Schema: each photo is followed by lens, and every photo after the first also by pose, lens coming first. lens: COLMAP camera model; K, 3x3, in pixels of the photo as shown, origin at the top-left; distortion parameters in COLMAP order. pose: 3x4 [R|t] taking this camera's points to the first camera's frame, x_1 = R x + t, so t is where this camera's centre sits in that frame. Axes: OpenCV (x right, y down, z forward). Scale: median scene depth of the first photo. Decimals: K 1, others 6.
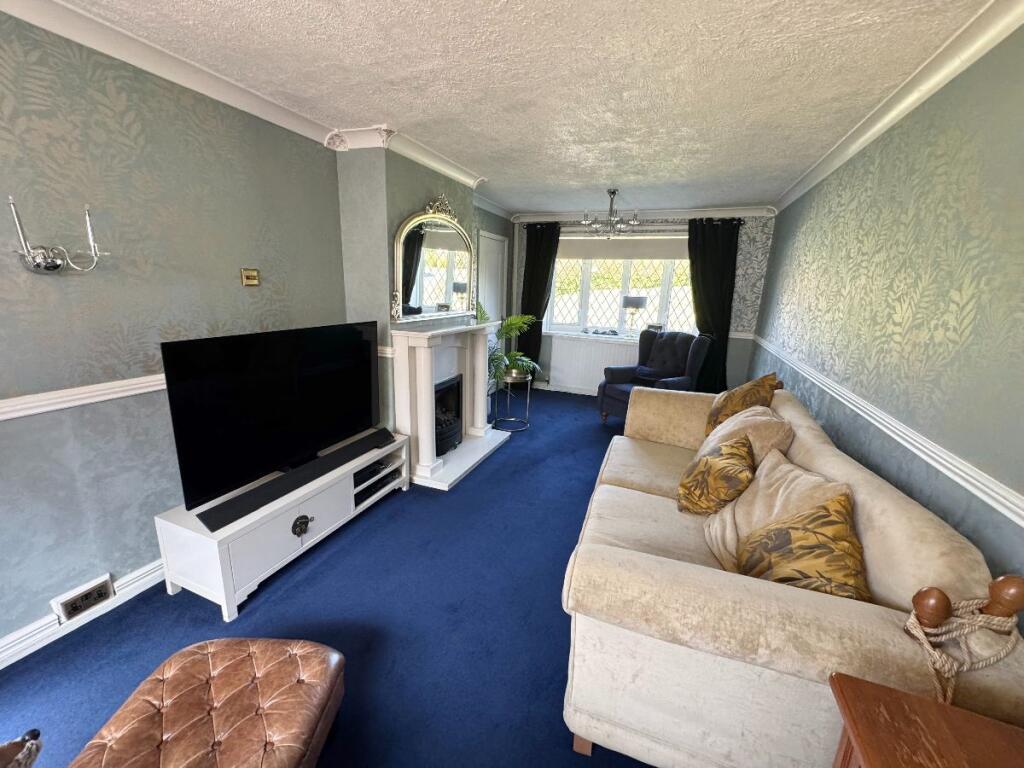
lens RADIAL K [[408.1, 0, 511.0], [0, 408.1, 382.4], [0, 0, 1]] dist [-0.003798, 0.000207]
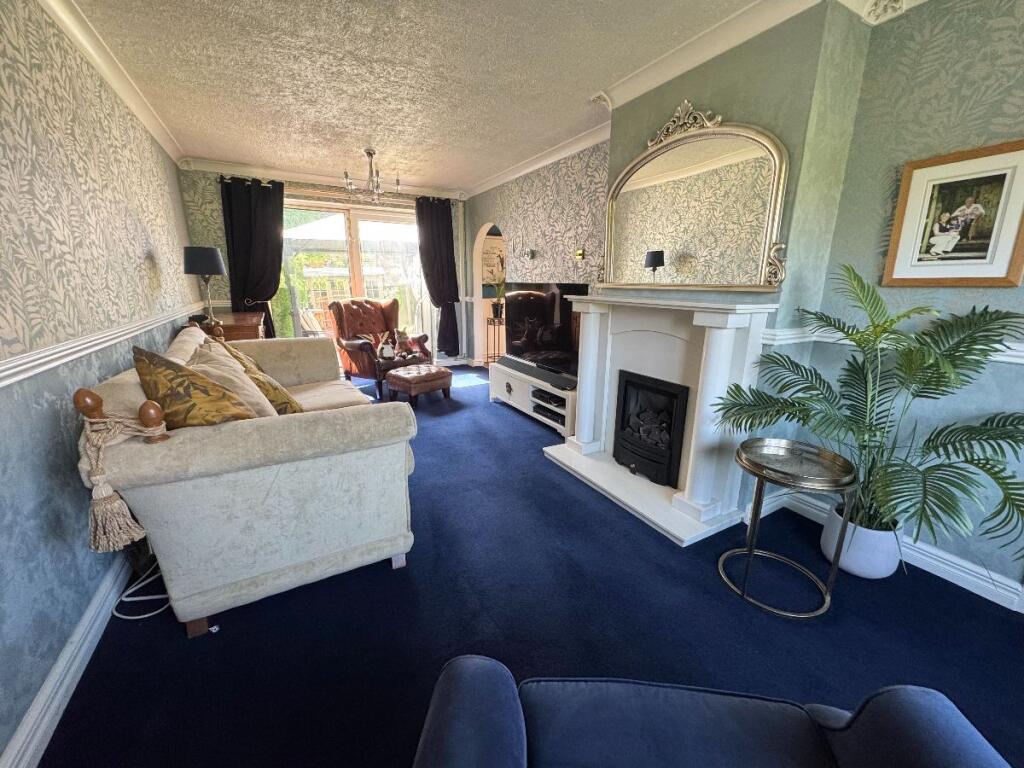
lens RADIAL K [[408.1, 0, 511.0], [0, 408.1, 385.5], [0, 0, 1]] dist [-0.003798, 0.000207]
pose [[-0.619514, 0.161013, -0.768295, 0.965205], [-0.207547, 0.910312, 0.358130, -0.349409], [0.757052, 0.381324, -0.530533, 2.139716]]
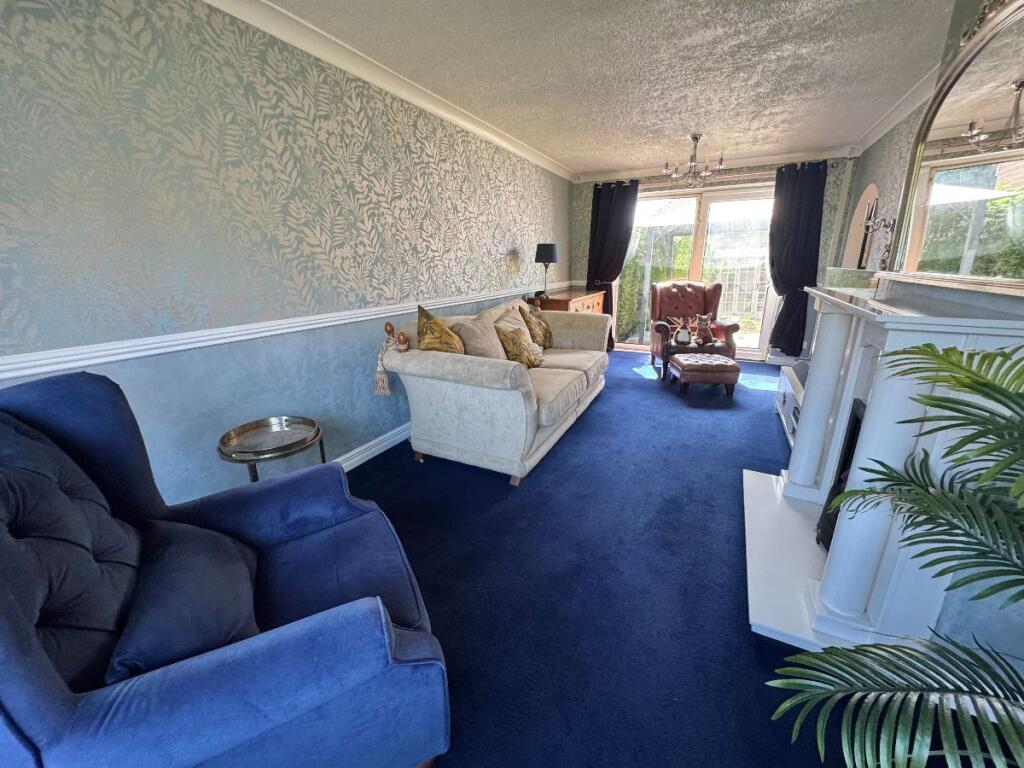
lens RADIAL K [[408.1, 0, 505.1], [0, 408.1, 382.4], [0, 0, 1]] dist [-0.003798, 0.000207]
pose [[-0.994482, -0.046128, 0.094227, 0.388947], [0.007217, 0.865949, 0.500080, -0.488255], [-0.104663, 0.498001, -0.860837, 2.542289]]
